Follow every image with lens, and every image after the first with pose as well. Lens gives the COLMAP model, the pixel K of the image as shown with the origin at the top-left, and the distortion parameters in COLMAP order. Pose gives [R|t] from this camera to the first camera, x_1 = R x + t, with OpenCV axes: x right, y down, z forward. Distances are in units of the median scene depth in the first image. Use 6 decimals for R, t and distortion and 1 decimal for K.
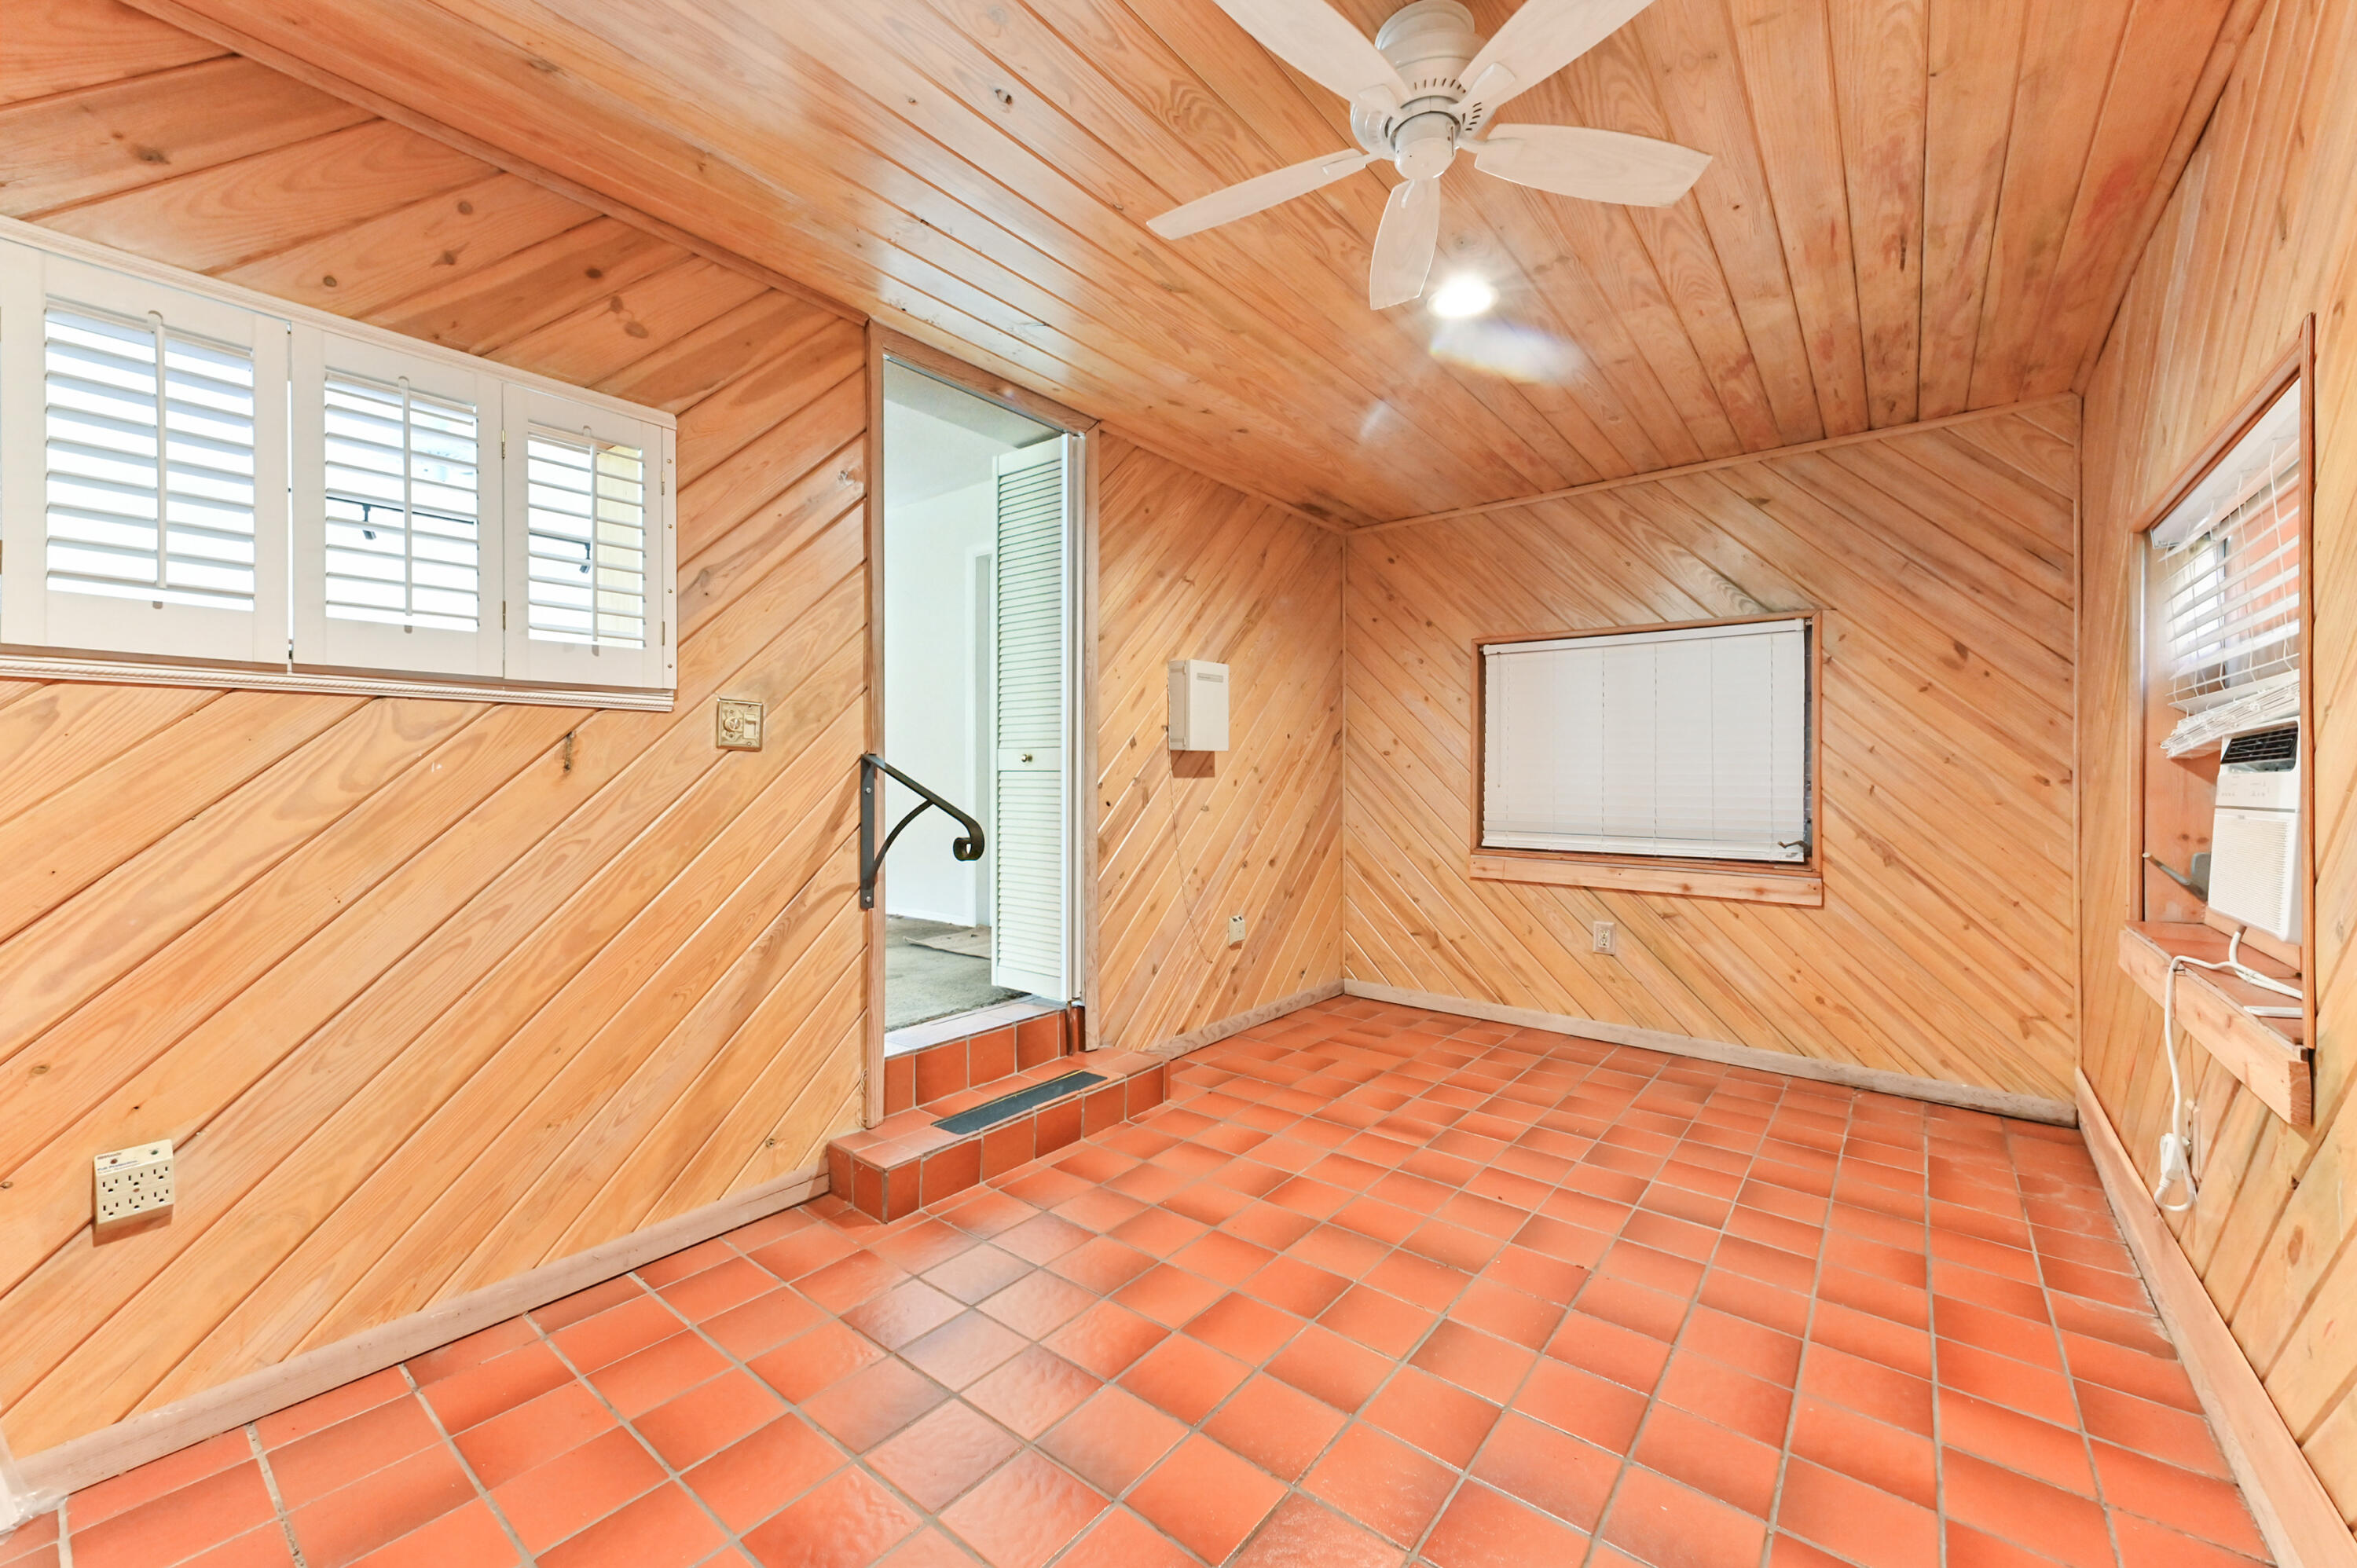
lens RADIAL K [[918.8, 0, 1179.1], [0, 918.8, 777.3], [0, 0, 1]] dist [0.008412, -0.000049]
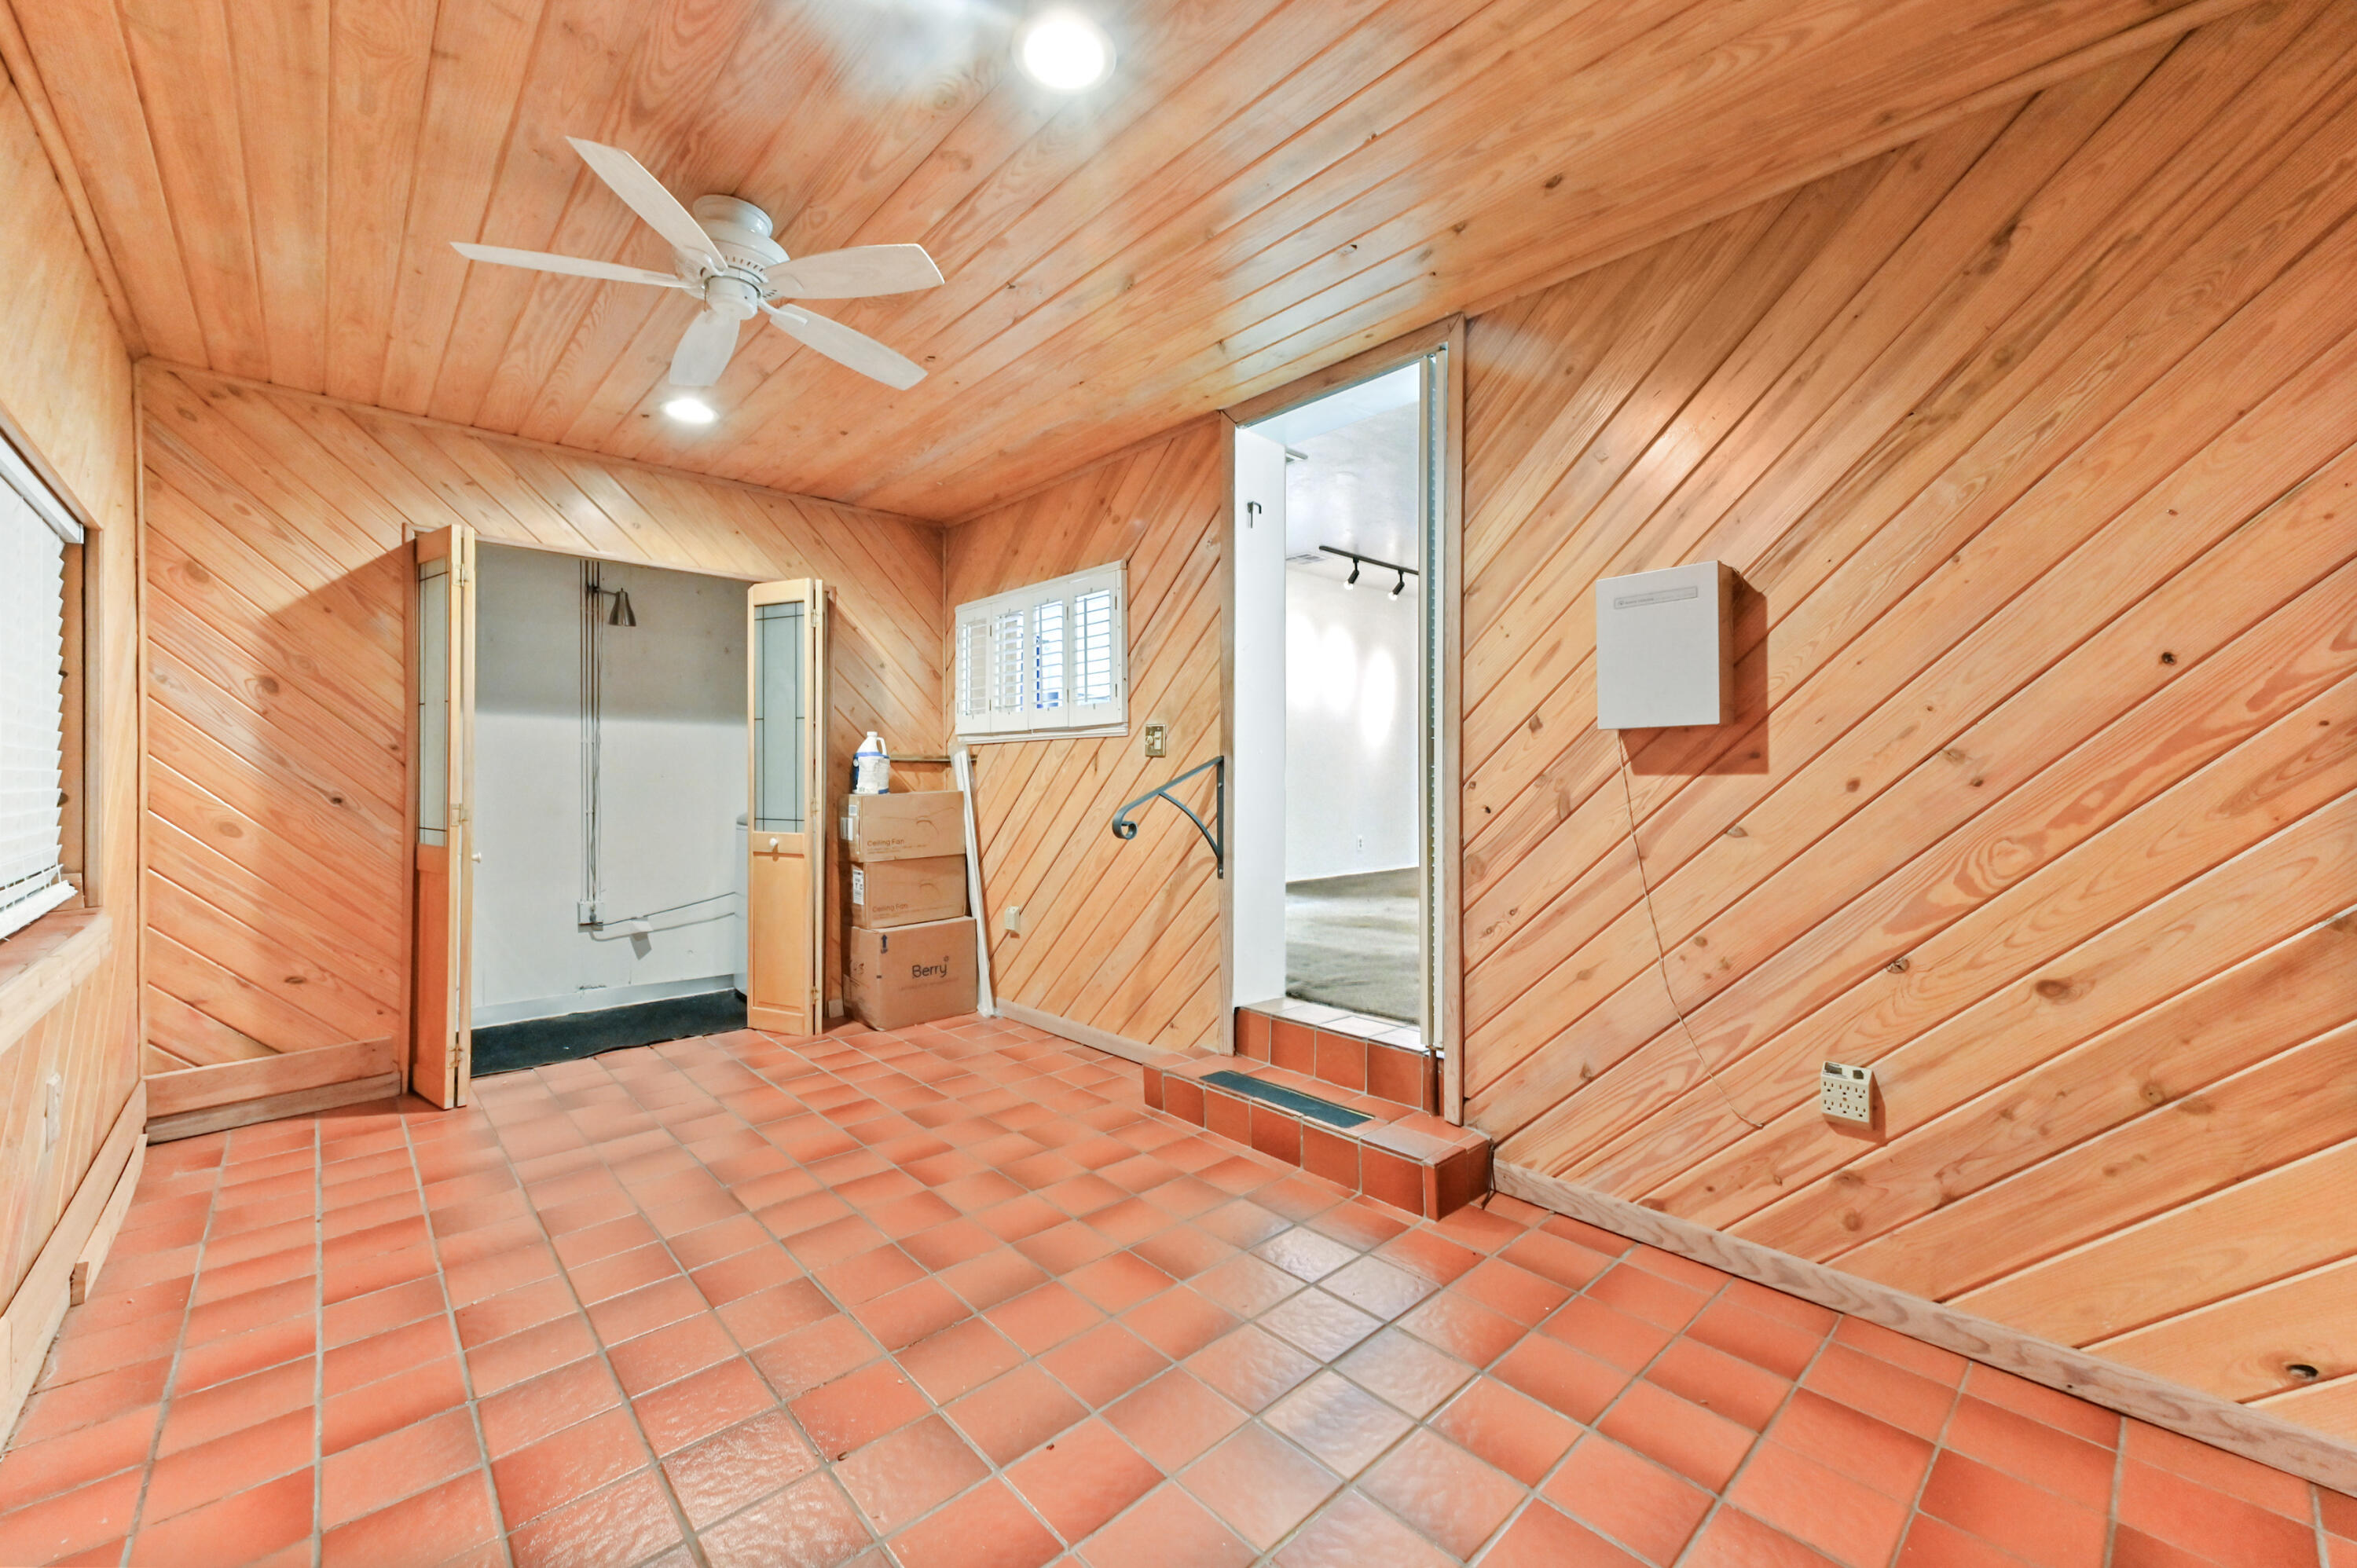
lens RADIAL K [[918.8, 0, 1174.8], [0, 918.8, 778.7], [0, 0, 1]] dist [0.008412, -0.000049]
pose [[-0.159396, -0.000392, -0.987215, 0.859650], [-0.002538, 0.999997, 0.000013, 0.005101], [0.987212, 0.002507, -0.159396, 1.069477]]
